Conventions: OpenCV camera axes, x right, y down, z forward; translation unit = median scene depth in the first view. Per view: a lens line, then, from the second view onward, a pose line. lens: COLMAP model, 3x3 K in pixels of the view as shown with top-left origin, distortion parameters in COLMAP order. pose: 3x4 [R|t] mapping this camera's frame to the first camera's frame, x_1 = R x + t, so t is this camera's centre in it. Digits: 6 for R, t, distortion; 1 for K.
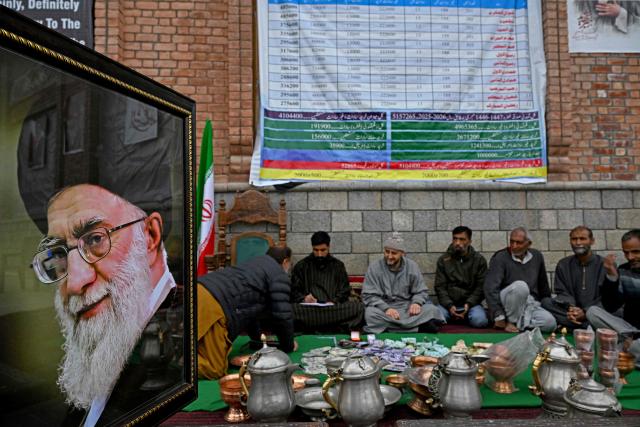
lens RADIAL K [[452.5, 0, 325.8], [0, 452.5, 202.8], [0, 0, 1]] dist [0.010573, -0.004379]
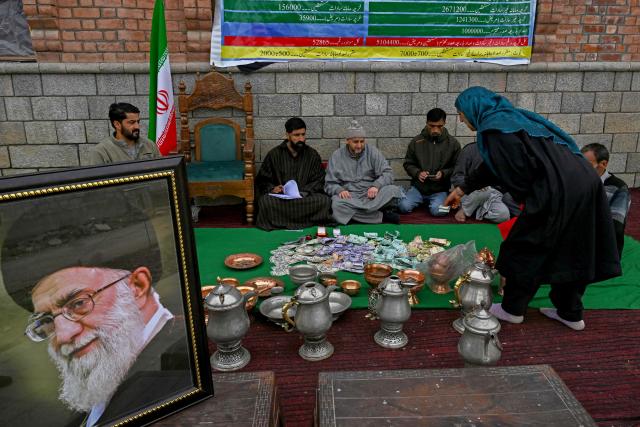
lens RADIAL K [[483.8, 0, 325.8], [0, 483.8, 181.4], [0, 0, 1]] dist [0.003958, -0.006220]
pose [[0.998105, -0.004441, 0.061374, 0.000984], [-0.014425, 0.952716, 0.303519, -0.110319], [-0.059820, -0.303829, 0.950847, -0.006114]]
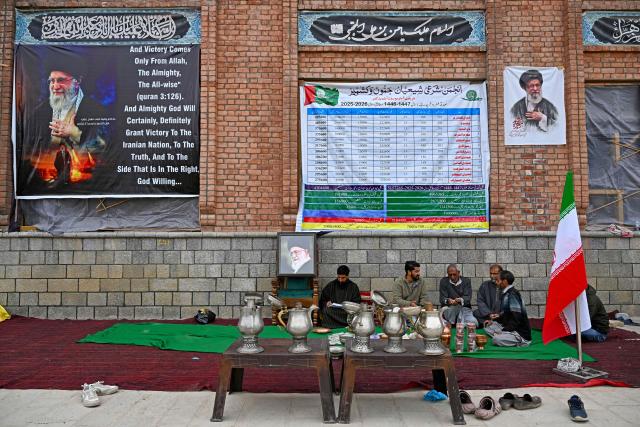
lens RADIAL K [[452.5, 0, 326.5], [0, 452.5, 217.7], [0, 0, 1]] dist [0.010573, -0.004379]
pose [[0.998481, 0.005635, -0.054805, 0.024951], [-0.005448, 0.999979, 0.003554, -0.095329], [0.054824, -0.003250, 0.998491, -0.545644]]
